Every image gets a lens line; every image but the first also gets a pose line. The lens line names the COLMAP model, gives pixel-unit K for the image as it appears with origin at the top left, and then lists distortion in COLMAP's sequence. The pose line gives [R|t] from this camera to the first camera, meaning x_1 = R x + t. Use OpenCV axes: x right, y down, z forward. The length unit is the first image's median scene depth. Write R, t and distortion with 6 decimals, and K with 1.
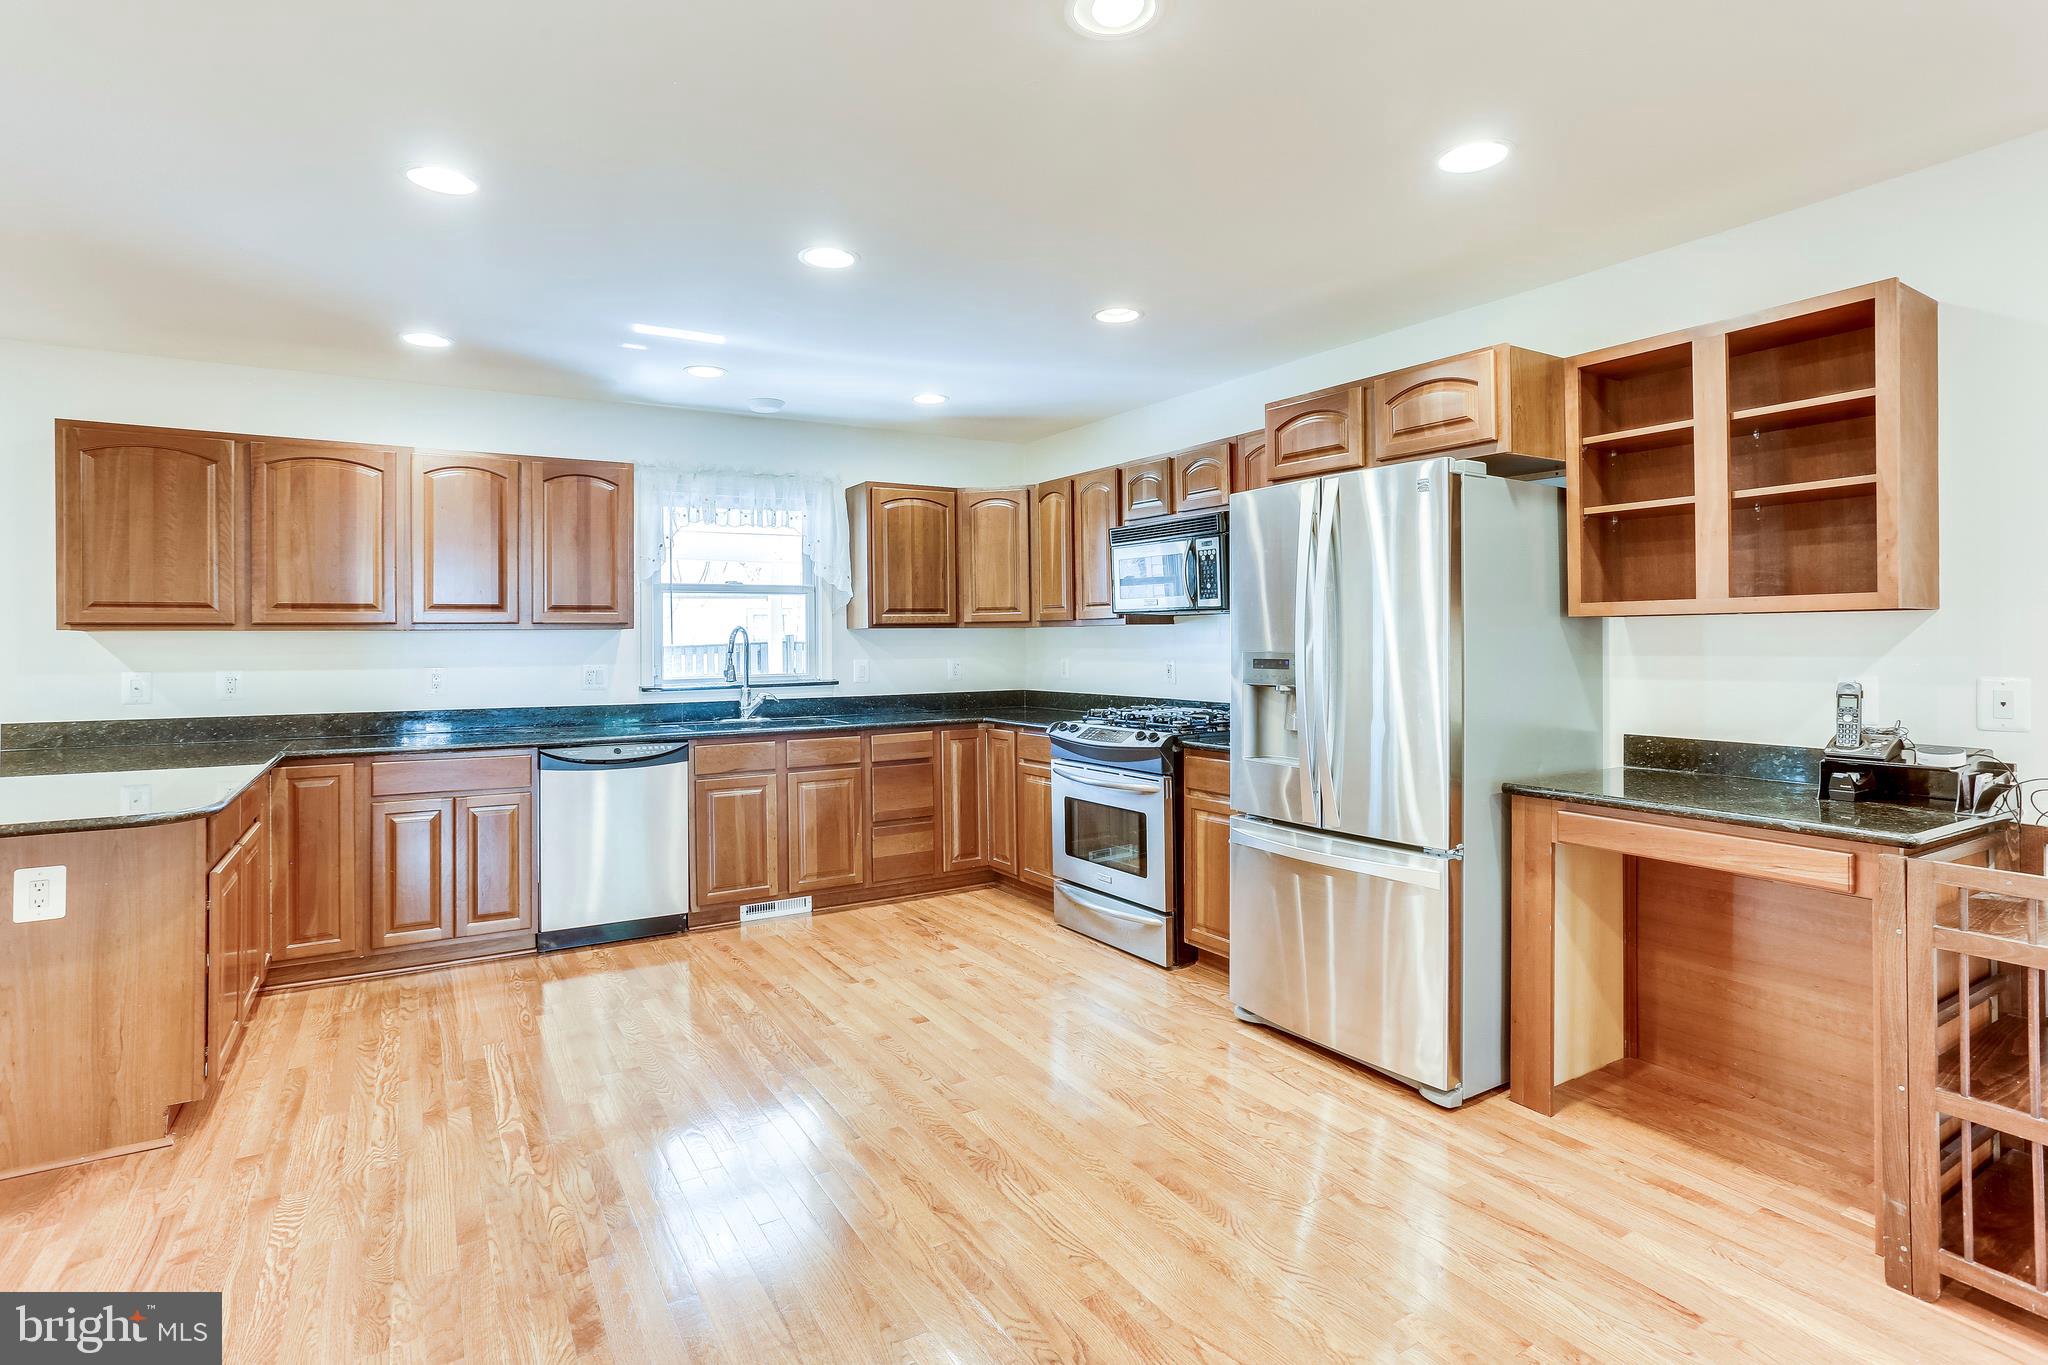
lens RADIAL K [[1010.5, 0, 1016.7], [0, 1010.5, 629.9], [0, 0, 1]] dist [-0.031487, 0.020660]
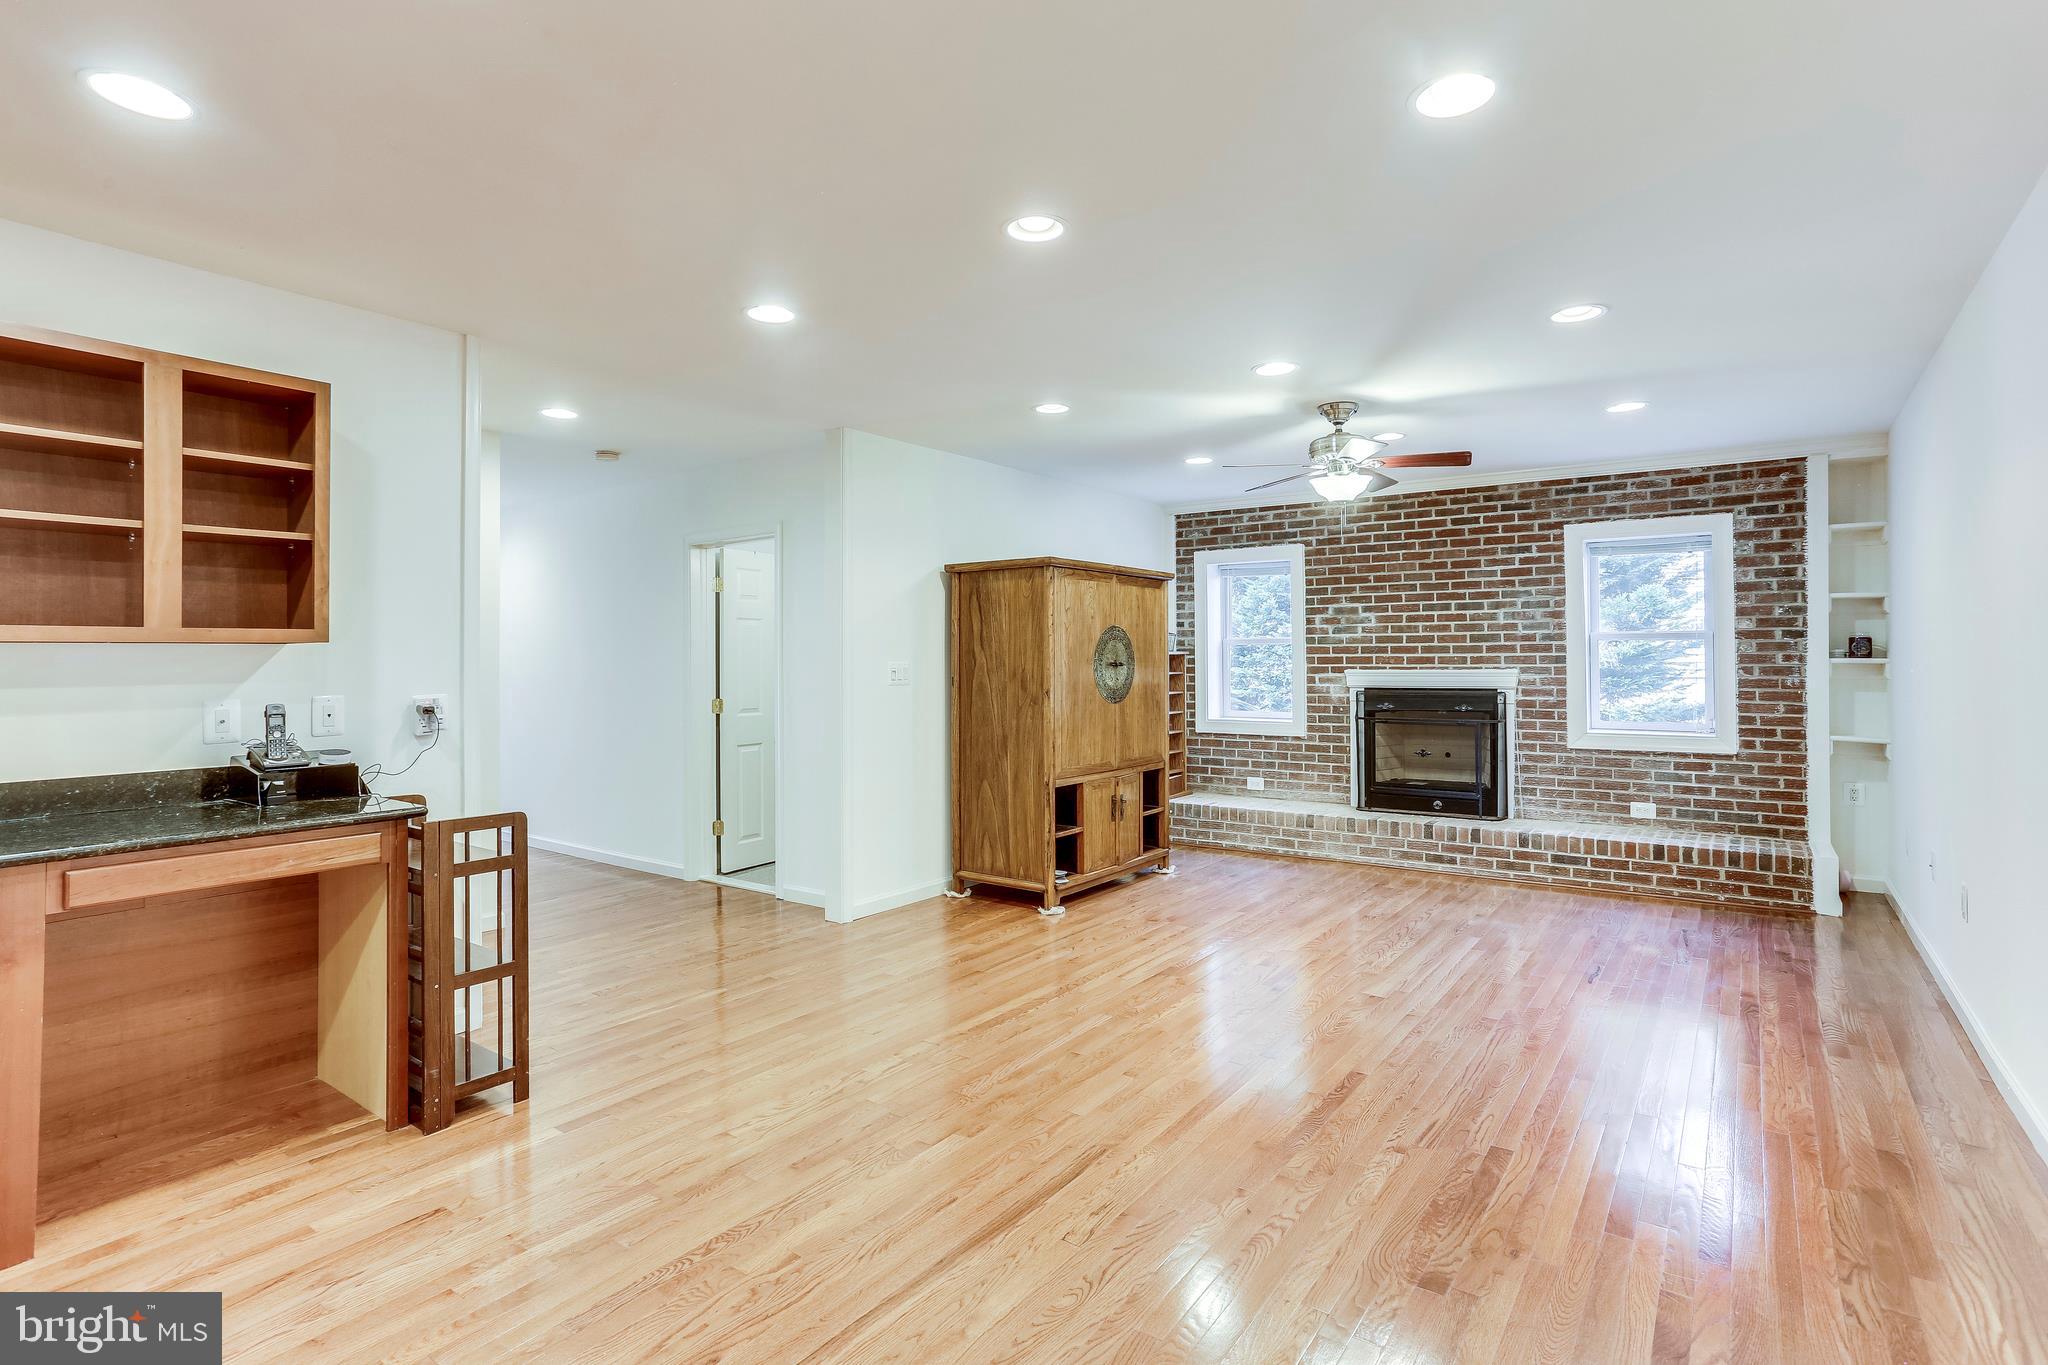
lens RADIAL K [[1010.5, 0, 1024.2], [0, 1010.5, 643.0], [0, 0, 1]] dist [-0.031487, 0.020660]
pose [[-0.376363, 0.023994, 0.926162, -0.360831], [0.001380, 0.999678, -0.025338, 0.007331], [-0.926471, -0.008258, -0.376275, 0.381241]]
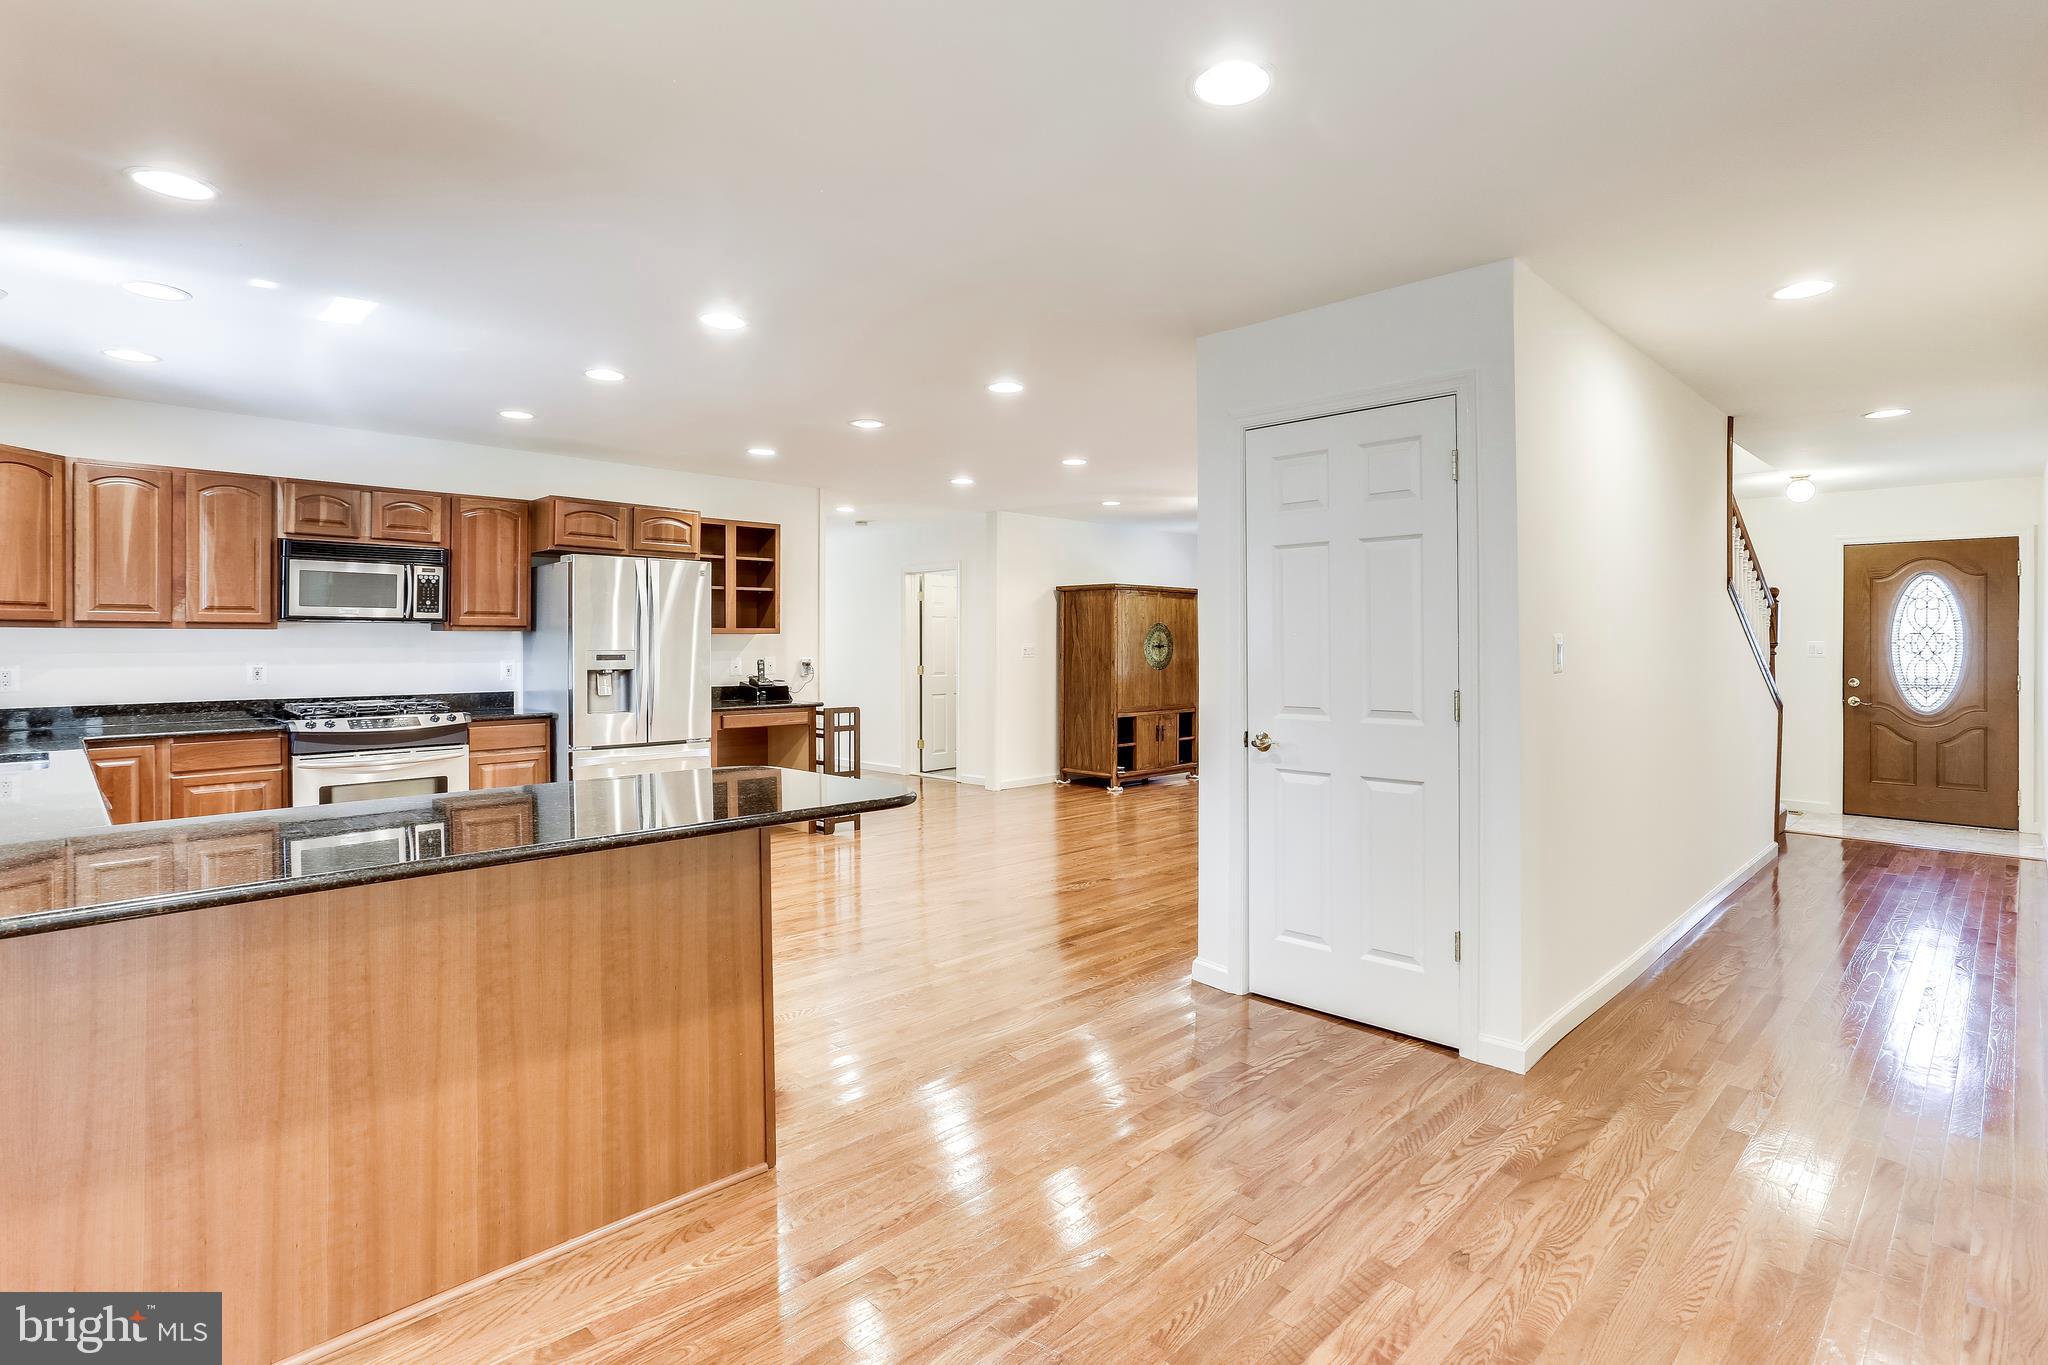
lens RADIAL K [[1010.5, 0, 1007.9], [0, 1010.5, 644.6], [0, 0, 1]] dist [-0.031487, 0.020660]
pose [[-0.212242, 0.005279, 0.977203, -1.291280], [-0.006469, 0.999956, -0.006807, 0.015743], [-0.977196, -0.007766, -0.212198, 0.563929]]
